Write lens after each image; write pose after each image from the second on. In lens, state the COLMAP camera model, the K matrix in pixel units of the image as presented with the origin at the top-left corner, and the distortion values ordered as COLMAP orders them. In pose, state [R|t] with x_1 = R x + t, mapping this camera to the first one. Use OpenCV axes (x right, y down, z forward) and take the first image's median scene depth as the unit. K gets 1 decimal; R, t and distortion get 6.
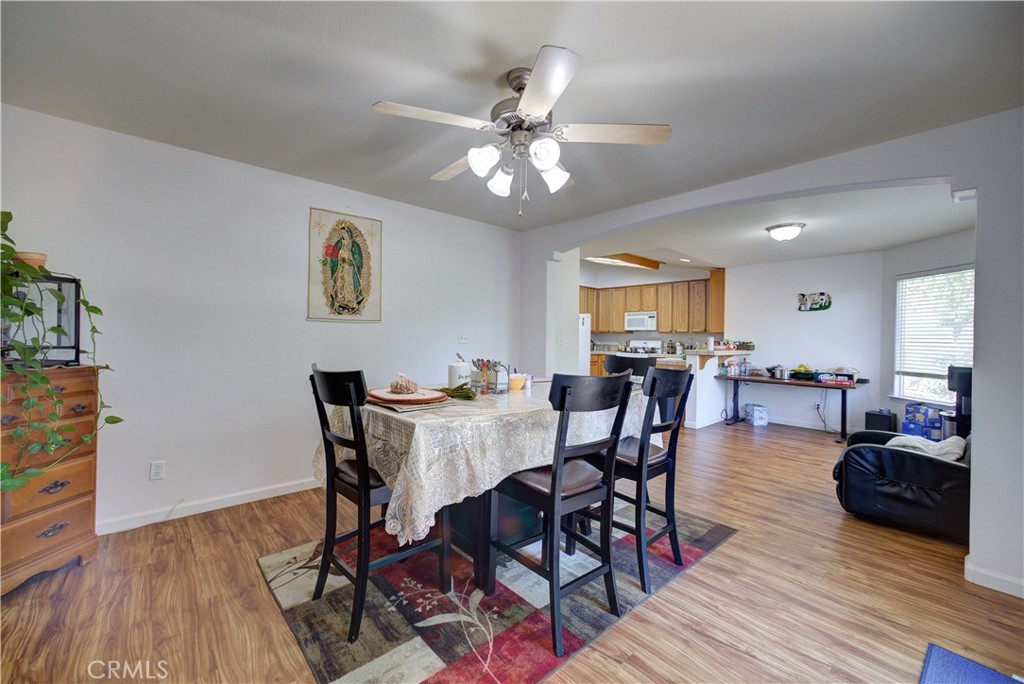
lens RADIAL K [[410.9, 0, 513.2], [0, 410.9, 338.1], [0, 0, 1]] dist [-0.002484, 0.002233]
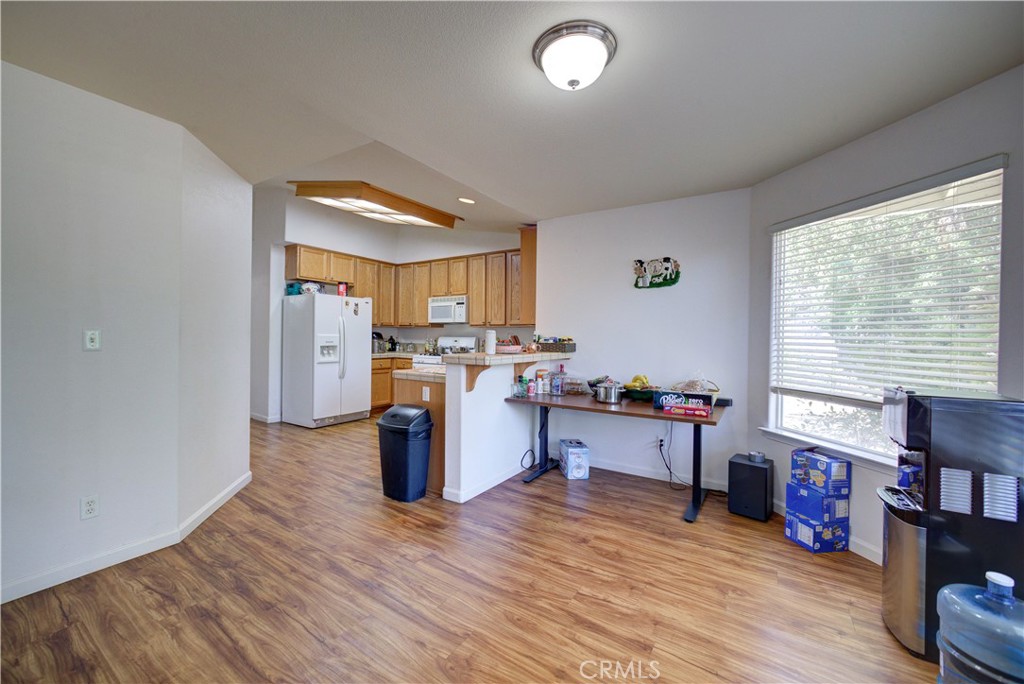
lens RADIAL K [[410.9, 0, 511.5], [0, 410.9, 341.4], [0, 0, 1]] dist [-0.002484, 0.002233]
pose [[0.966770, -0.007557, 0.255537, 0.366533], [0.003561, 0.999864, 0.016096, 0.002924], [-0.255624, -0.014651, 0.966665, 0.460221]]
